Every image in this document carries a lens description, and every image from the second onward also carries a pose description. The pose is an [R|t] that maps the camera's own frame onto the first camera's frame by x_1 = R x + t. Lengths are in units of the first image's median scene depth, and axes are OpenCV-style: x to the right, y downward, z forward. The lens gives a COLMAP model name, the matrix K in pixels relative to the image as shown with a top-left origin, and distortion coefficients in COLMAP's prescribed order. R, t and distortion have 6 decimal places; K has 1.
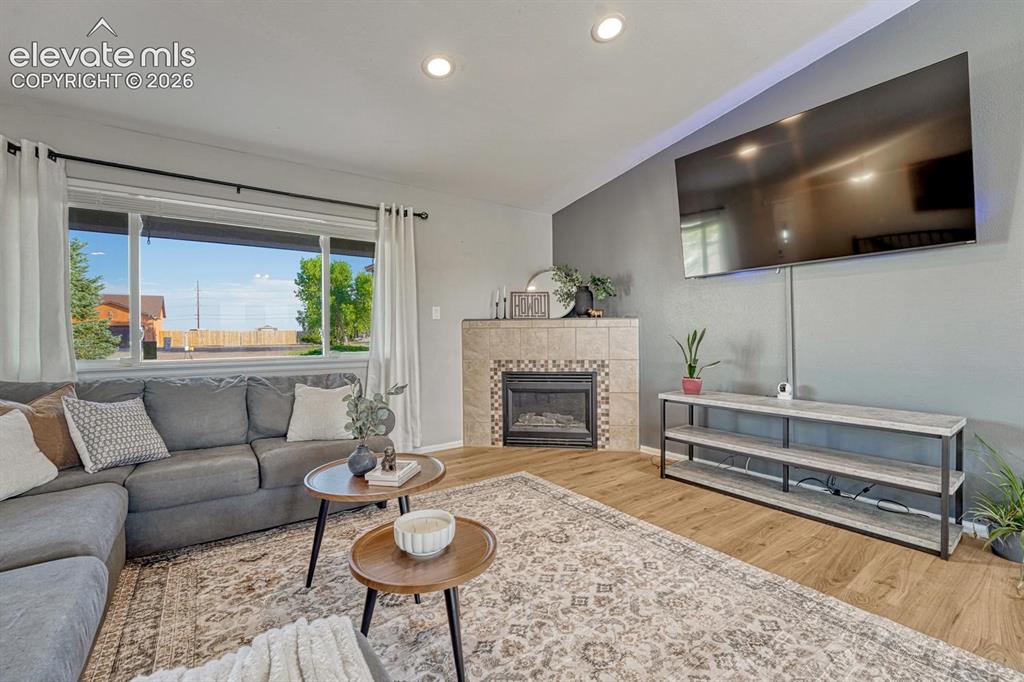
lens RADIAL K [[434.0, 0, 512.0], [0, 434.0, 341.0], [0, 0, 1]] dist [-0.027884, 0.000090]
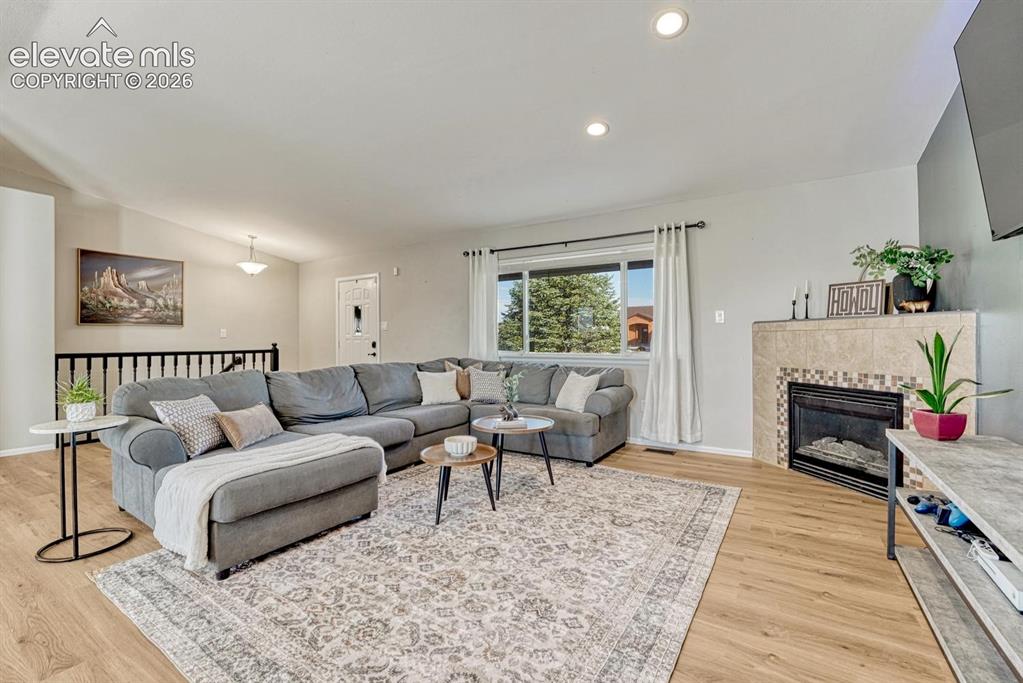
lens RADIAL K [[439.6, 0, 514.6], [0, 439.6, 338.1], [0, 0, 1]] dist [-0.023411, -0.000008]
pose [[0.376307, 0.002868, -0.926491, 0.592389], [-0.012260, 0.999923, -0.001885, -0.006937], [0.926414, 0.012068, 0.376313, 0.178822]]
